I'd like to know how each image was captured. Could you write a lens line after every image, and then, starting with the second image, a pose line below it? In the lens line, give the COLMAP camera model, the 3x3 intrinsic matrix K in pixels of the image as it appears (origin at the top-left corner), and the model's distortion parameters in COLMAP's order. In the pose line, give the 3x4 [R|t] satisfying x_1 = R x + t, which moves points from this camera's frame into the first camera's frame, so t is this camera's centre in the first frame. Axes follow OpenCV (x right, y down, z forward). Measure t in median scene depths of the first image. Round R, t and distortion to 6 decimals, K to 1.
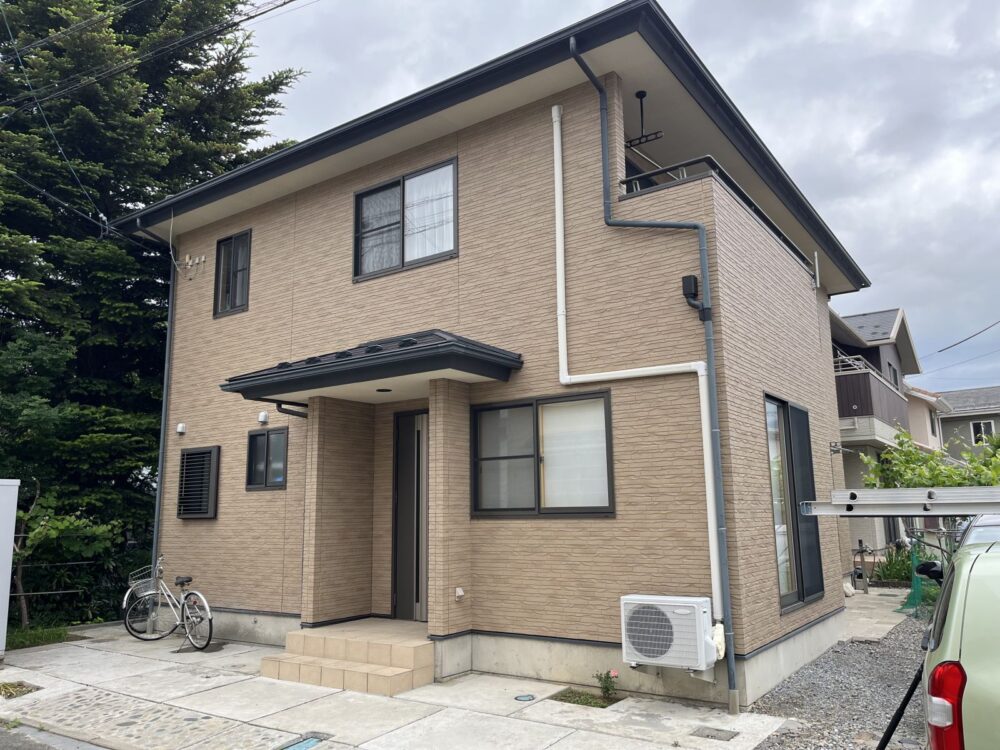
lens RADIAL K [[766.9, 0, 494.1], [0, 766.9, 378.0], [0, 0, 1]] dist [0.023055, -0.022865]
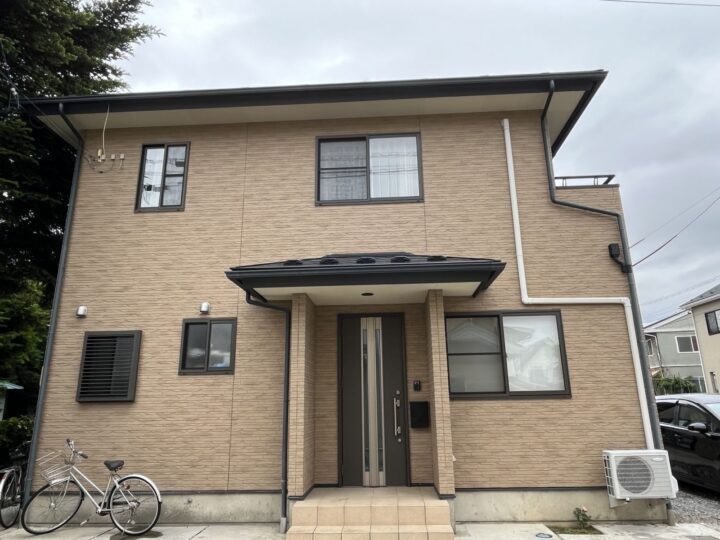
lens RADIAL K [[506.5, 0, 359.3], [0, 506.5, 260.1], [0, 0, 1]] dist [-0.010171, 0.000696]
pose [[0.846147, 0.150493, 0.511261, -0.555934], [-0.090345, 0.985923, -0.140690, 0.074271], [-0.525237, 0.072855, 0.847832, 0.295956]]
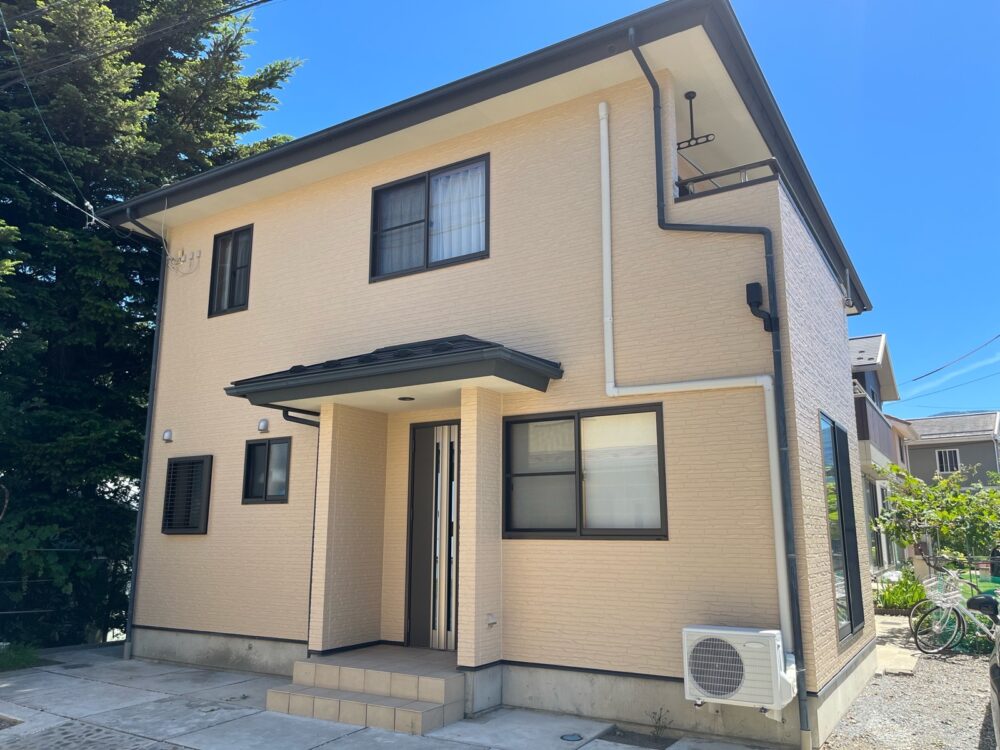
lens RADIAL K [[771.4, 0, 497.5], [0, 771.4, 379.3], [0, 0, 1]] dist [0.023817, -0.039934]
pose [[0.997873, 0.028281, 0.058730, -0.085082], [-0.026974, 0.999373, -0.022940, 0.010760], [-0.059342, 0.021307, 0.998010, 0.058941]]
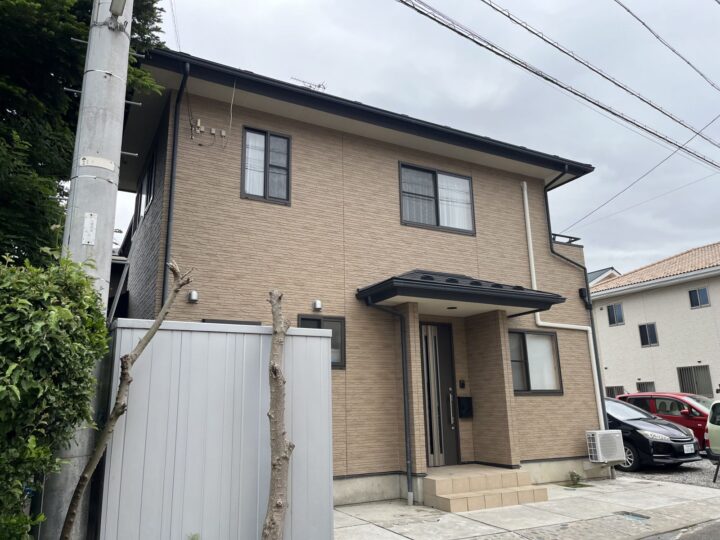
lens RADIAL K [[552.1, 0, 354.1], [0, 552.1, 265.2], [0, 0, 1]] dist [0.023055, -0.022865]
pose [[0.443460, 0.232662, 0.865570, -1.132067], [-0.143704, 0.971684, -0.187561, 0.157980], [-0.884699, -0.041210, 0.464338, 0.641047]]
